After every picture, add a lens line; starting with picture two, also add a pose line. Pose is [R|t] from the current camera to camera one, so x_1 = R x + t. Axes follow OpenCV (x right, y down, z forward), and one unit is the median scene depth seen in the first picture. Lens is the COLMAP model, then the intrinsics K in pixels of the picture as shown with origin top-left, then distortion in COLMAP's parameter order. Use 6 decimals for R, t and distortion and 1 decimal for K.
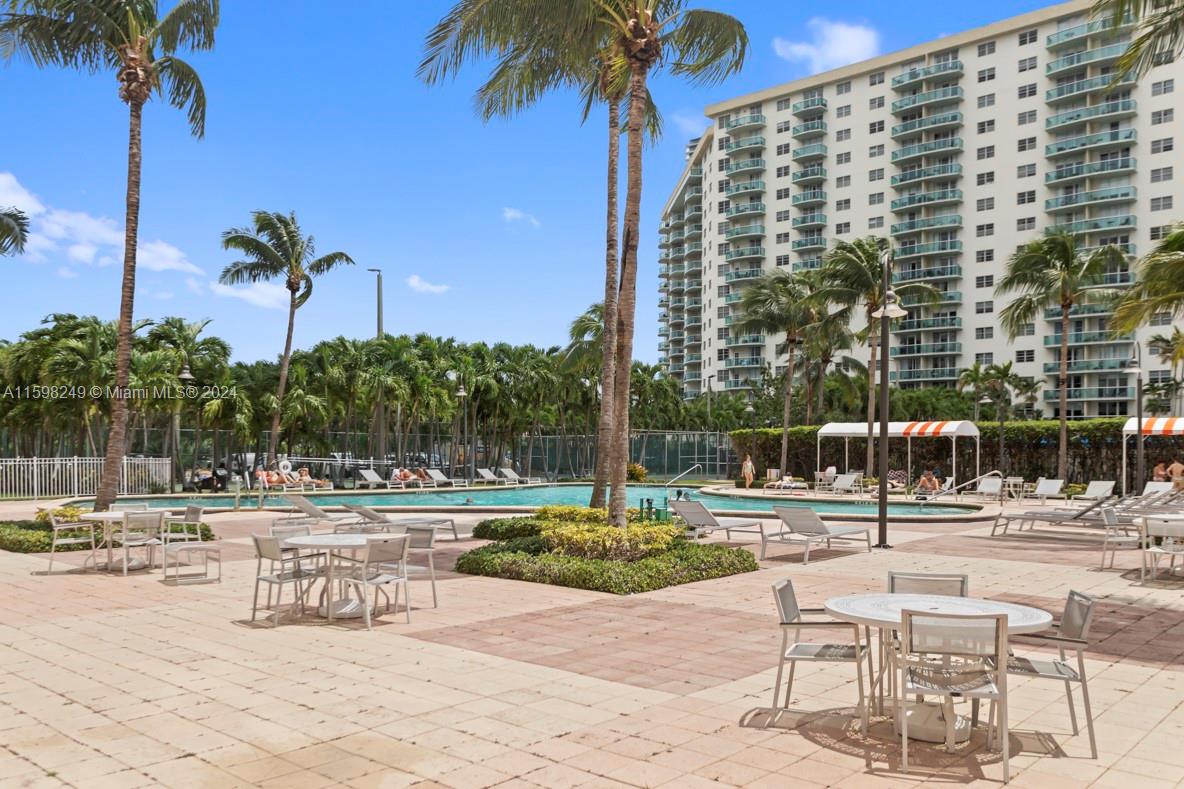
lens RADIAL K [[959.7, 0, 592.0], [0, 959.7, 394.5], [0, 0, 1]] dist [0.002075, 0.001113]
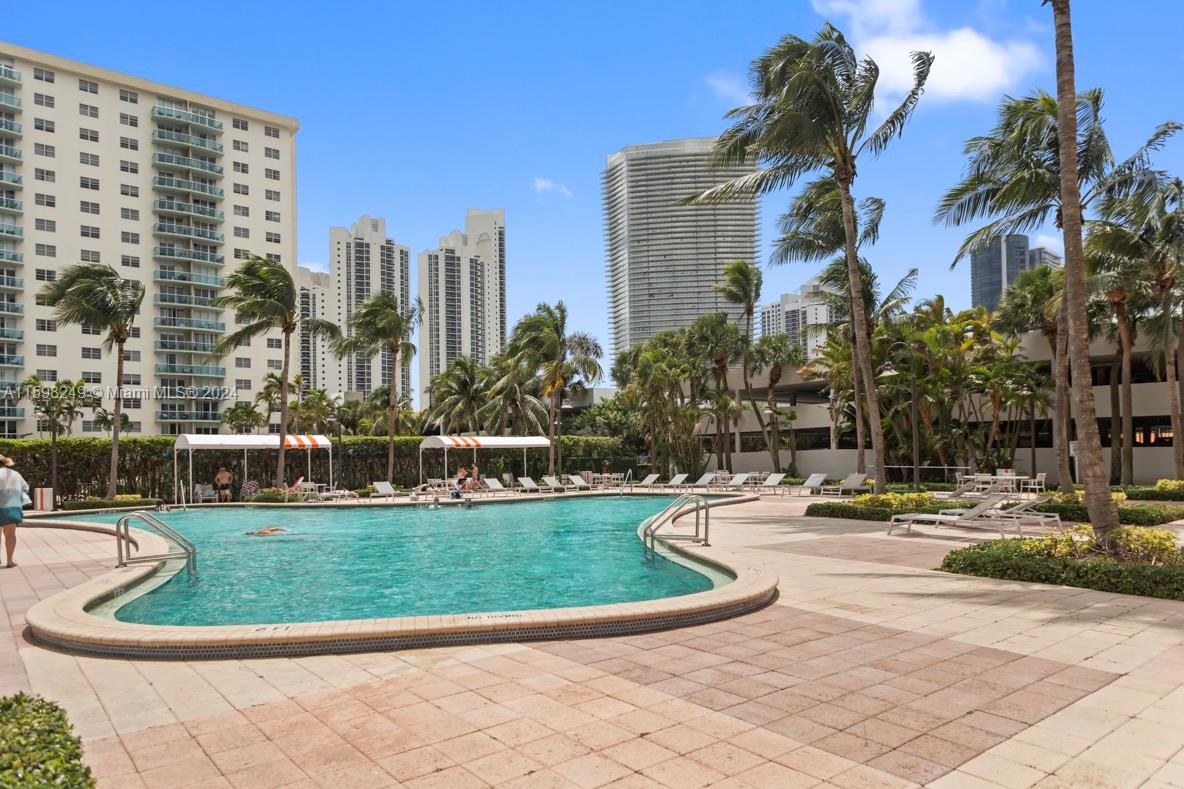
lens RADIAL K [[774.1, 0, 592.9], [0, 774.1, 417.8], [0, 0, 1]] dist [0.000533, 0.000557]
pose [[0.149871, 0.045624, 0.987652, -0.444679], [-0.043491, 0.998272, -0.039515, 0.022654], [-0.987749, -0.037031, 0.151597, 0.397224]]
